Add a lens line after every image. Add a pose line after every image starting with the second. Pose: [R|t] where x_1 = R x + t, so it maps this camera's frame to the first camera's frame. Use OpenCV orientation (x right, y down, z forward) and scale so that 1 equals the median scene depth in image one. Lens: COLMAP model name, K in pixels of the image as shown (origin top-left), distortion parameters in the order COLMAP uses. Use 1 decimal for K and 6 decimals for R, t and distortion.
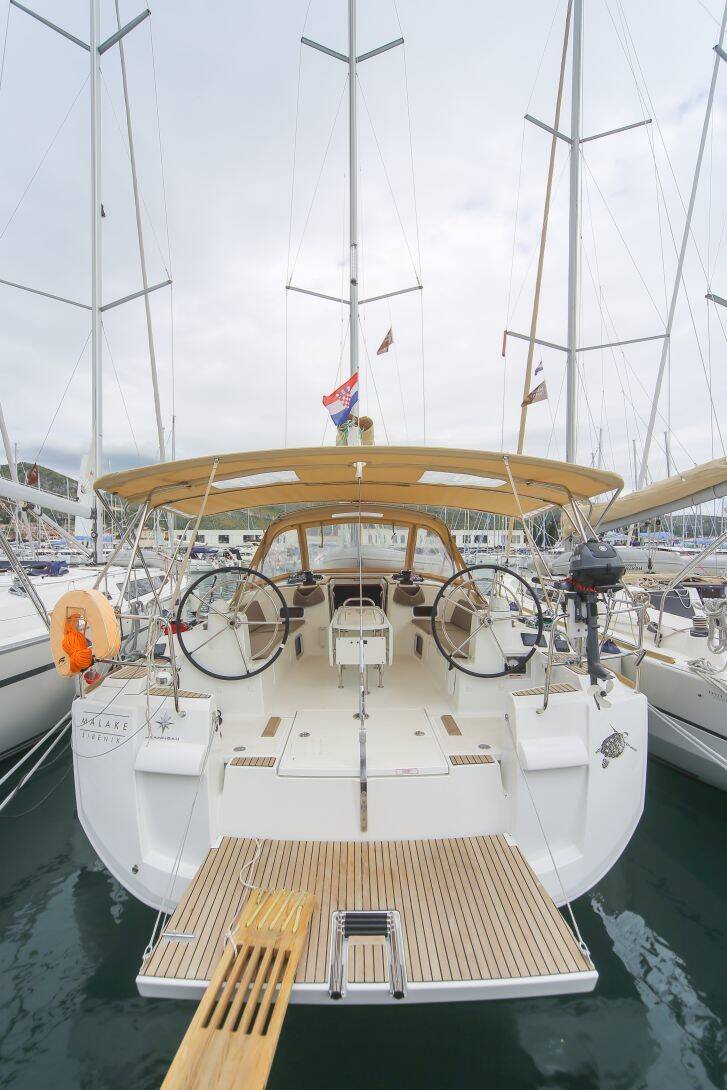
lens RADIAL K [[444.2, 0, 363.5], [0, 444.2, 545.0], [0, 0, 1]] dist [0.000344, 0.000005]
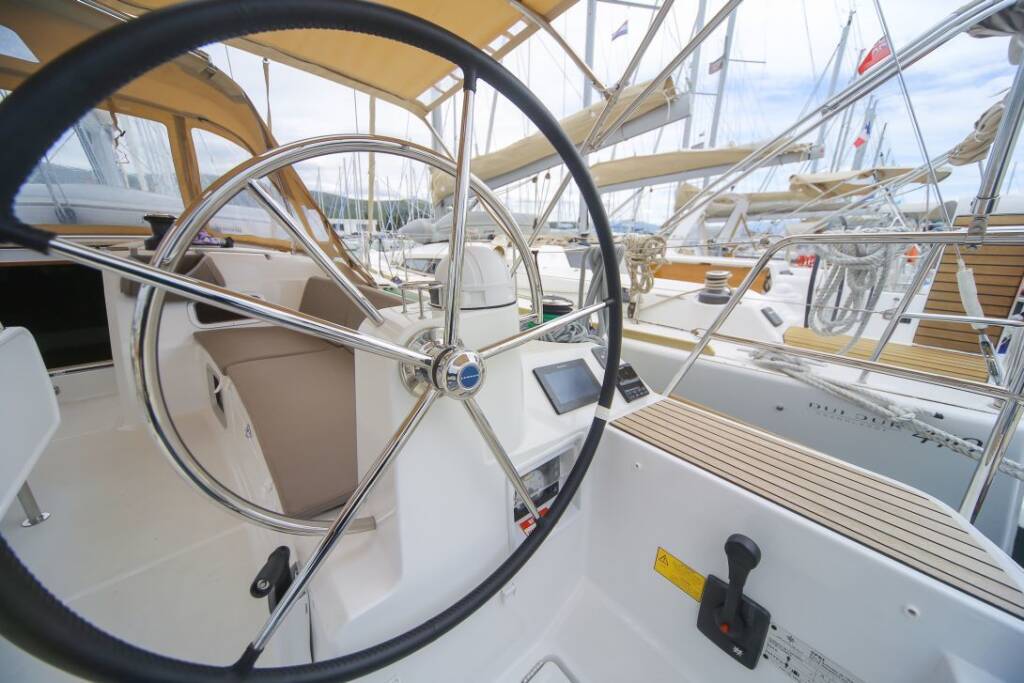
lens RADIAL K [[354.8, 0, 513.1], [0, 354.8, 334.4], [0, 0, 1]] dist [0.000035, -0.000017]
pose [[0.765795, -0.173427, 0.619258, 0.132878], [-0.007086, 0.960616, 0.277789, 0.072855], [-0.643046, -0.217117, 0.734406, 0.553077]]
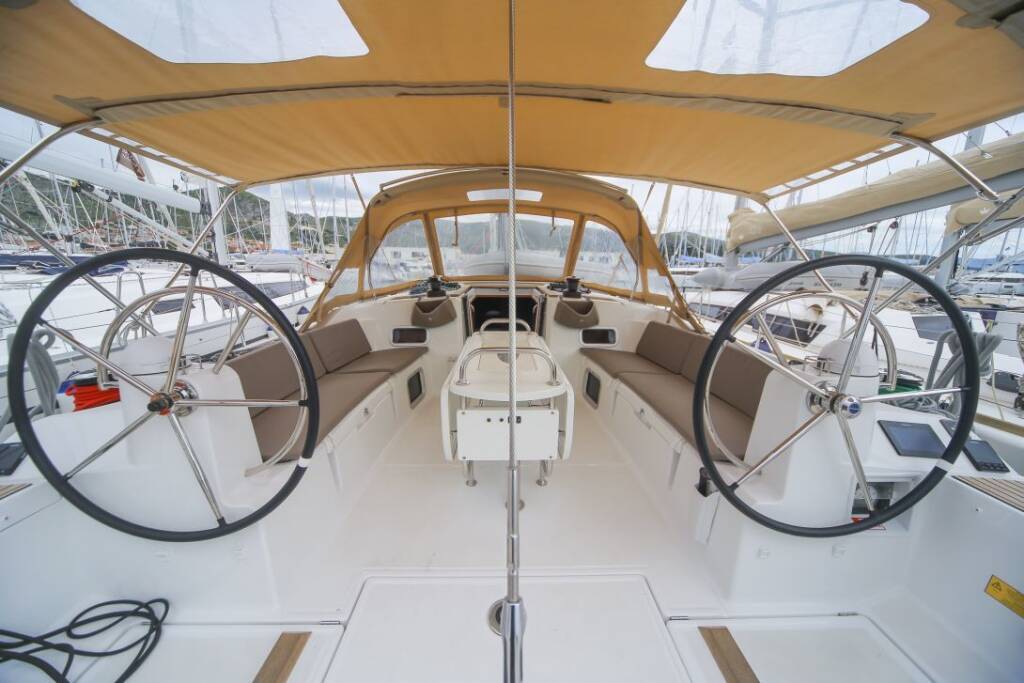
lens RADIAL K [[353.2, 0, 509.4], [0, 353.2, 336.3], [0, 0, 1]] dist [-0.009489, -0.000071]
pose [[0.999902, 0.013893, 0.001450, -0.004357], [-0.013891, 0.978074, 0.207796, 0.034575], [0.001469, -0.207796, 0.978171, 0.450123]]
